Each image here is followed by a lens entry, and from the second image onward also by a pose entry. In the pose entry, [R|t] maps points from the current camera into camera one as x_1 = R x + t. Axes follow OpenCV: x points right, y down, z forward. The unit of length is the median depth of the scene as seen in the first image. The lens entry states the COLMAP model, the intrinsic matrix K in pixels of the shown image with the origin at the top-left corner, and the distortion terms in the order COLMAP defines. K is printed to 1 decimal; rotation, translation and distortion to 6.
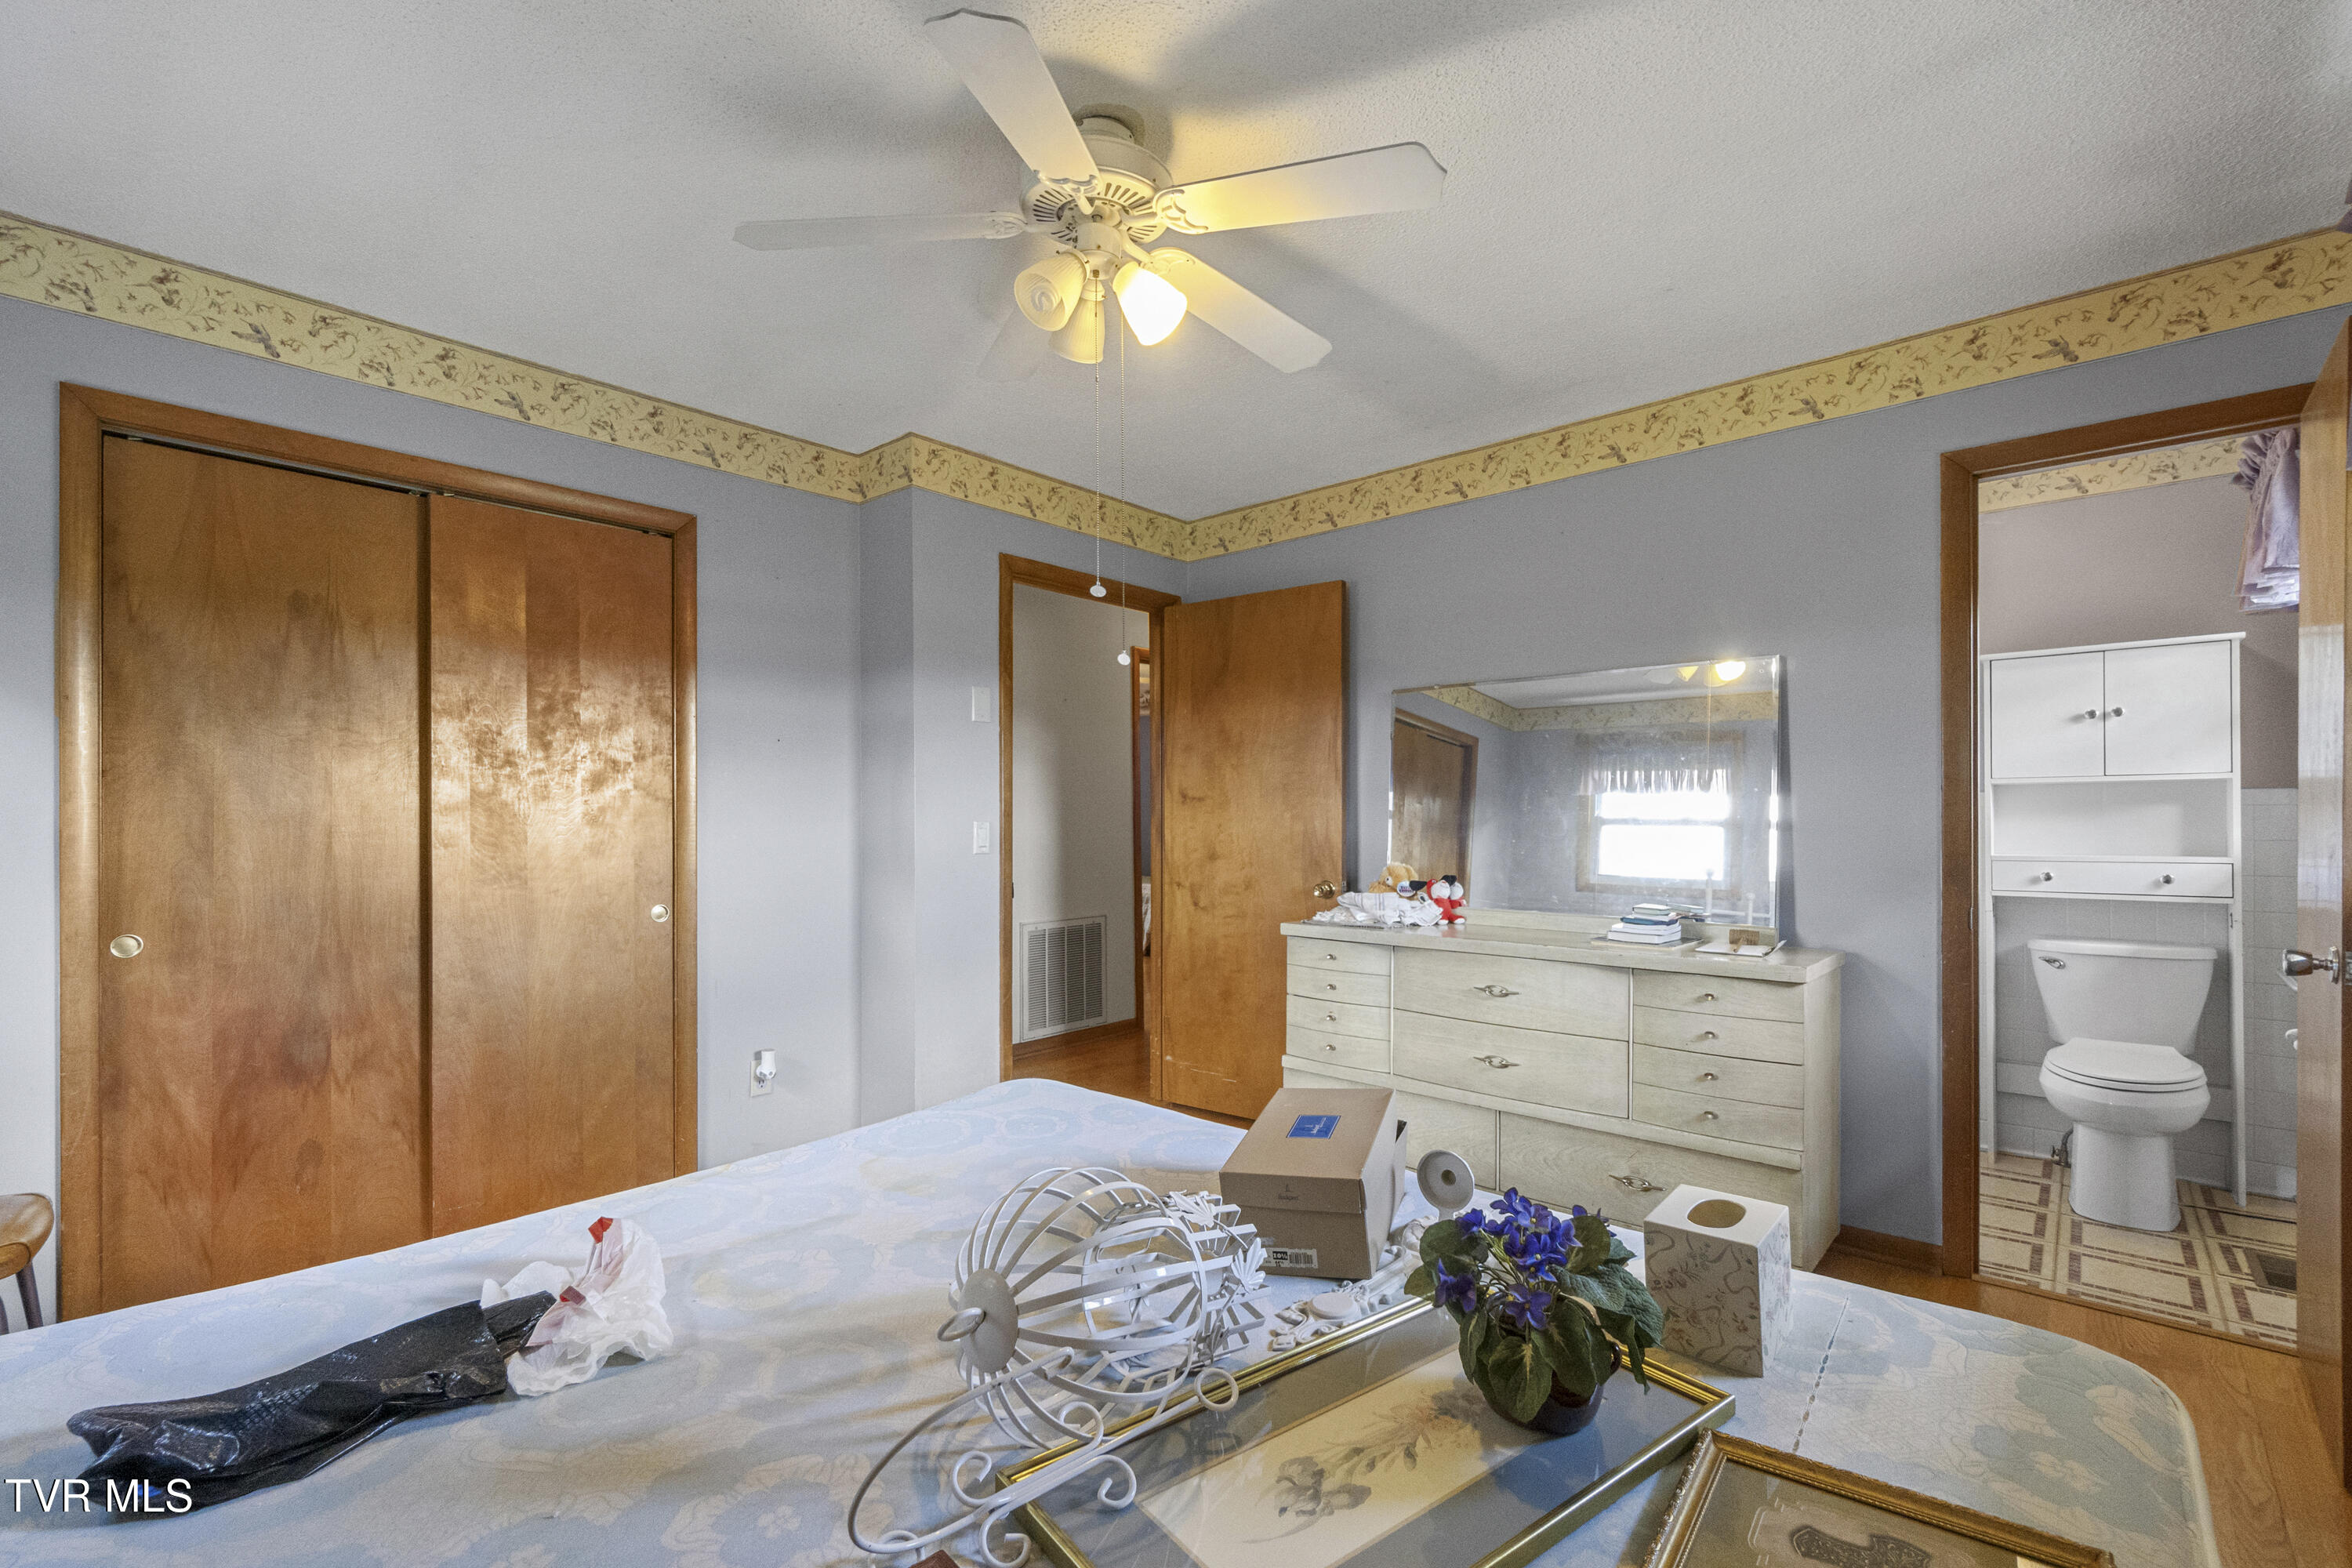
lens RADIAL K [[1024.4, 0, 1184.3], [0, 1024.4, 817.7], [0, 0, 1]] dist [-0.002426, 0.001465]
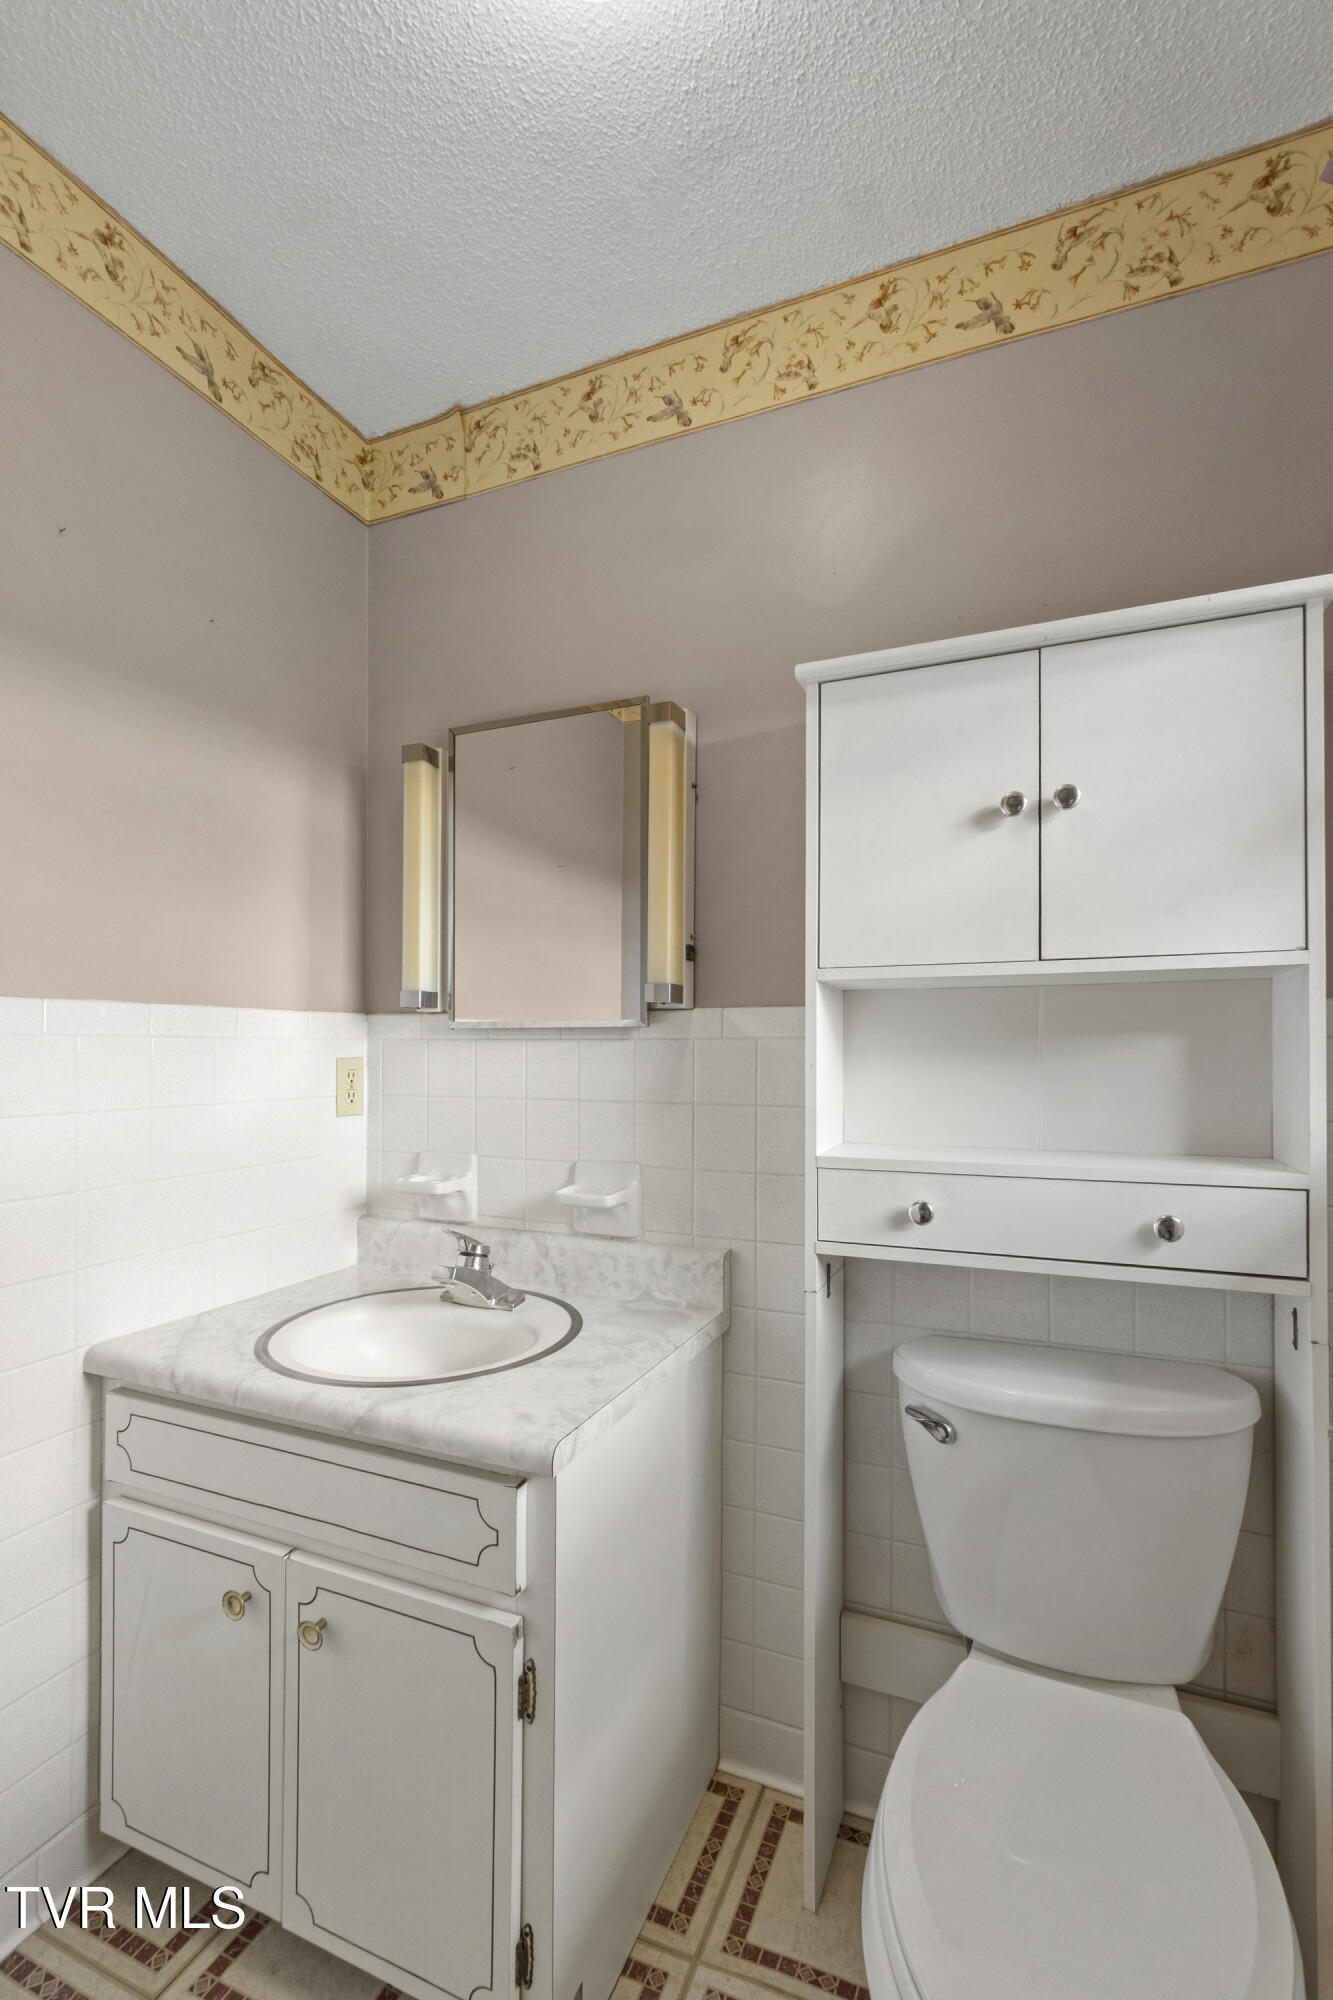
lens RADIAL K [[871.1, 0, 697.5], [0, 871.1, 1060.9], [0, 0, 1]] dist [-0.002426, 0.001465]
pose [[0.938928, 0.004764, 0.344082, 0.551947], [-0.006444, 0.999972, 0.003739, -0.001838], [-0.344054, -0.005728, 0.938932, 0.609955]]
